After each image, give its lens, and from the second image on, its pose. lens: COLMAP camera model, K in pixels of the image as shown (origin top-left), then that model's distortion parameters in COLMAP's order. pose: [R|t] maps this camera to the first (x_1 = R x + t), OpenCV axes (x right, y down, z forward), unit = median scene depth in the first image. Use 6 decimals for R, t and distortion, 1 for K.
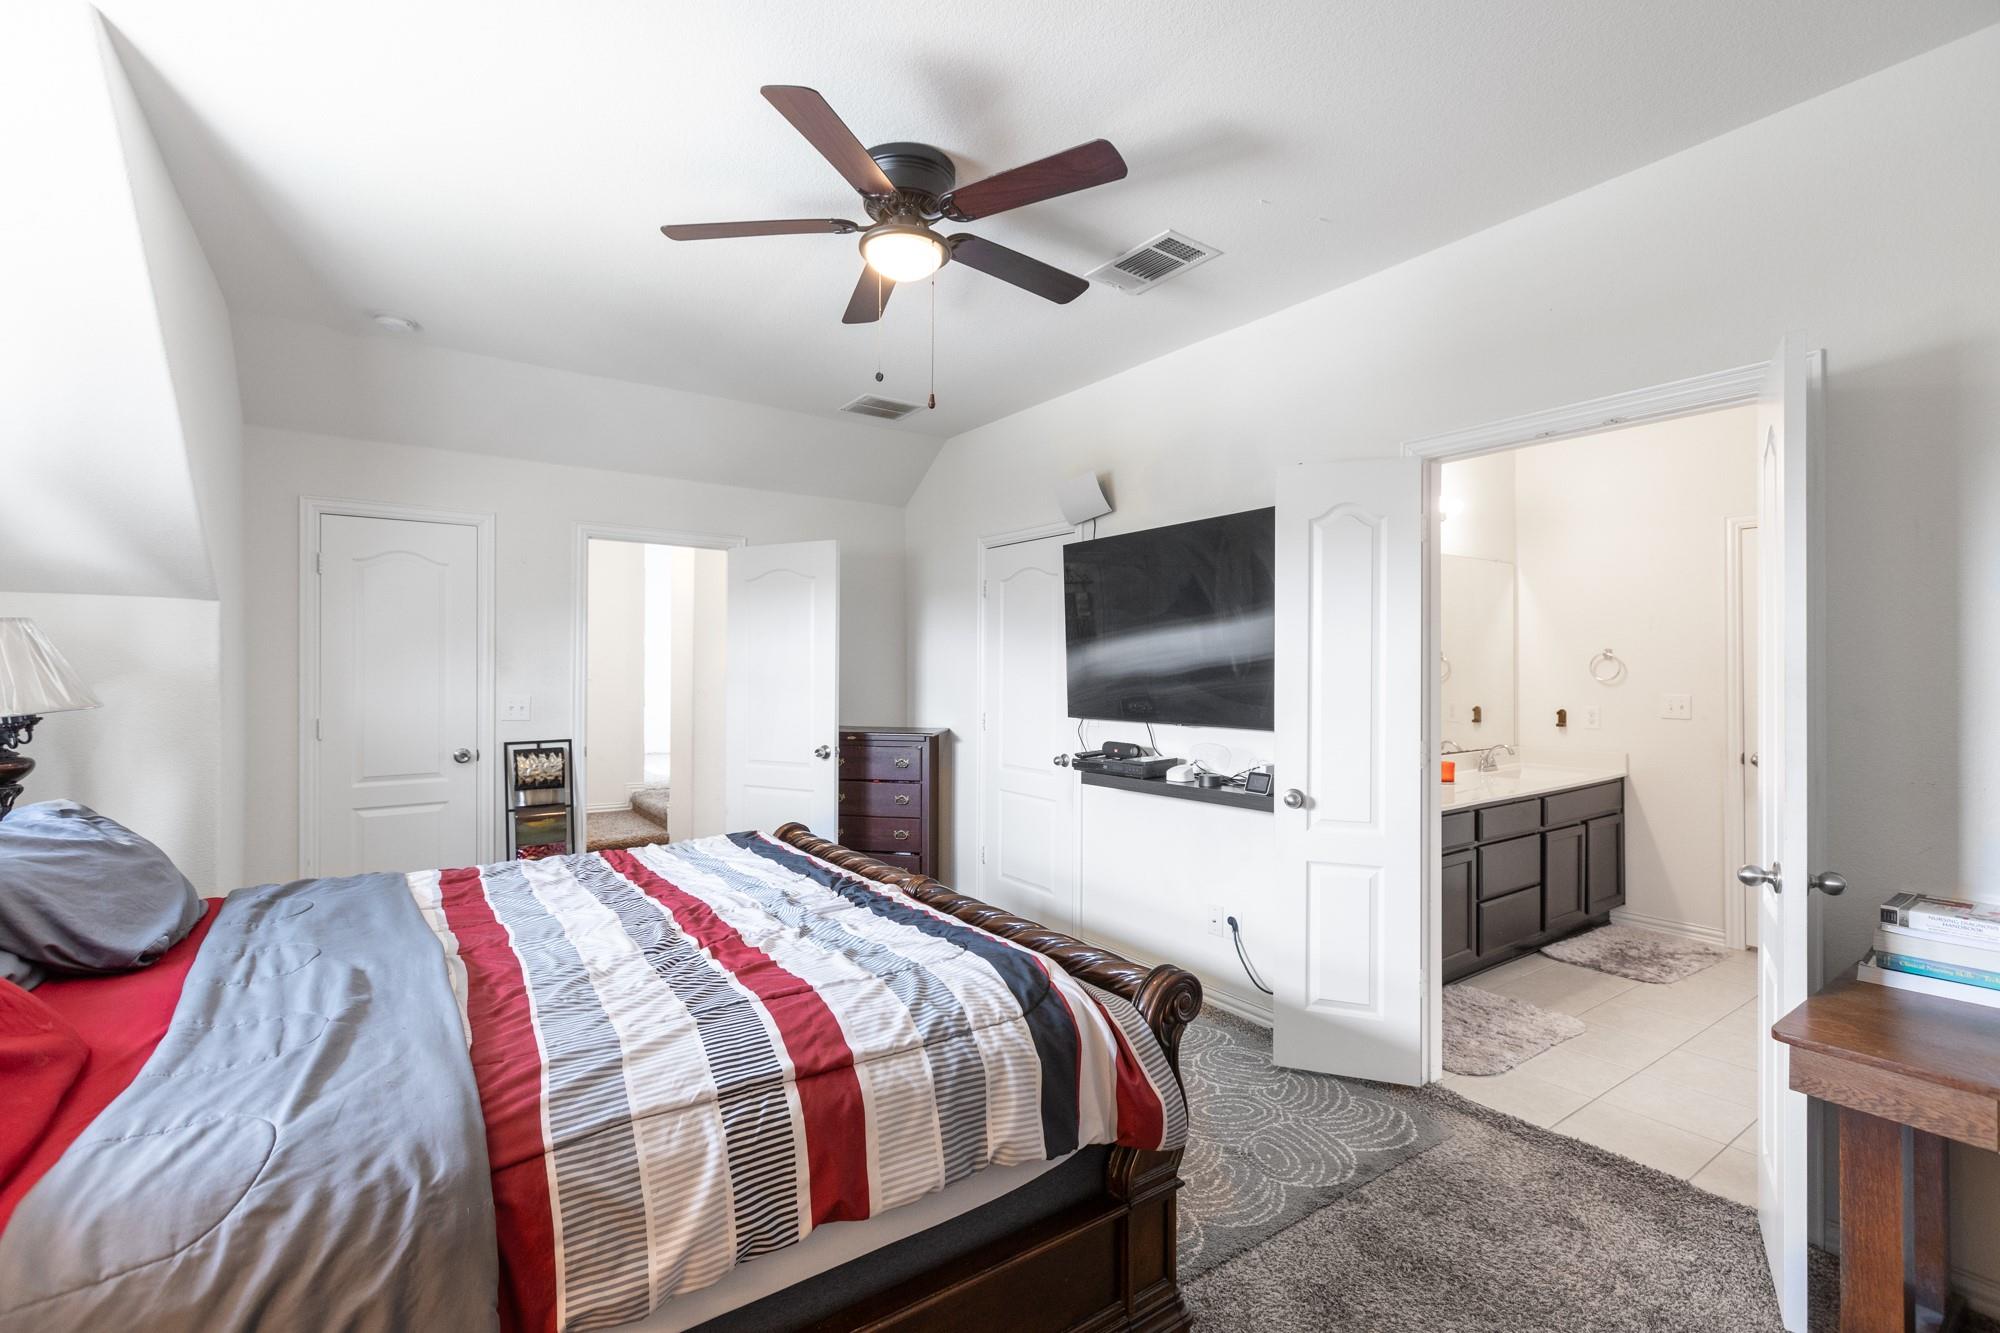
lens RADIAL K [[889.4, 0, 994.3], [0, 889.4, 652.8], [0, 0, 1]] dist [-0.000844, 0.000600]
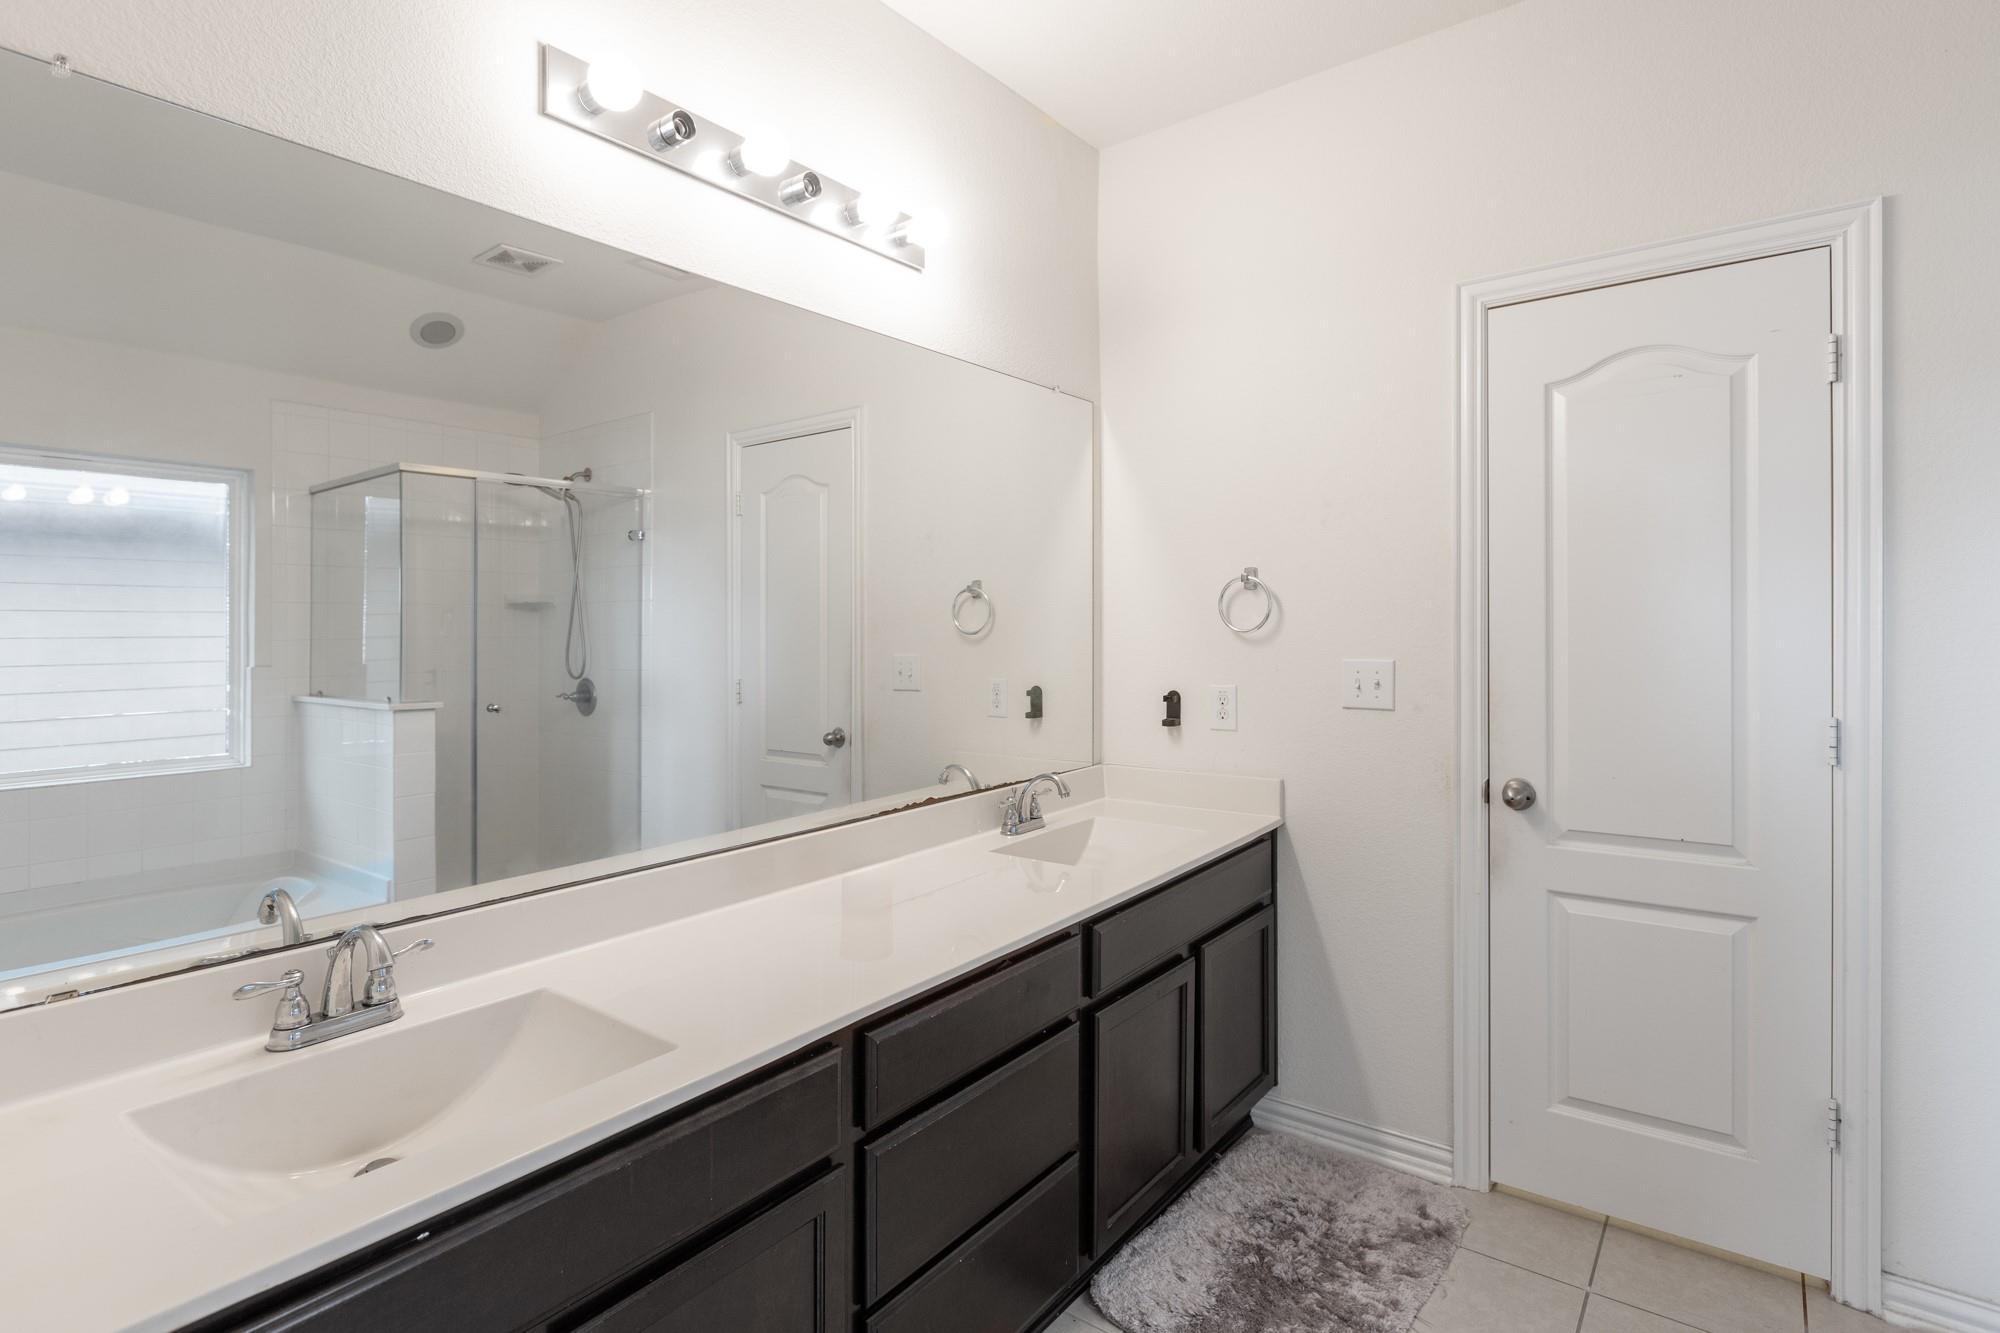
lens RADIAL K [[980.2, 0, 1000.9], [0, 980.2, 629.6], [0, 0, 1]] dist [-0.000937, -0.001049]
pose [[0.952871, -0.006493, 0.303306, 0.405017], [0.001612, 0.999865, 0.016341, 0.021162], [-0.303372, -0.015082, 0.952753, 0.539897]]
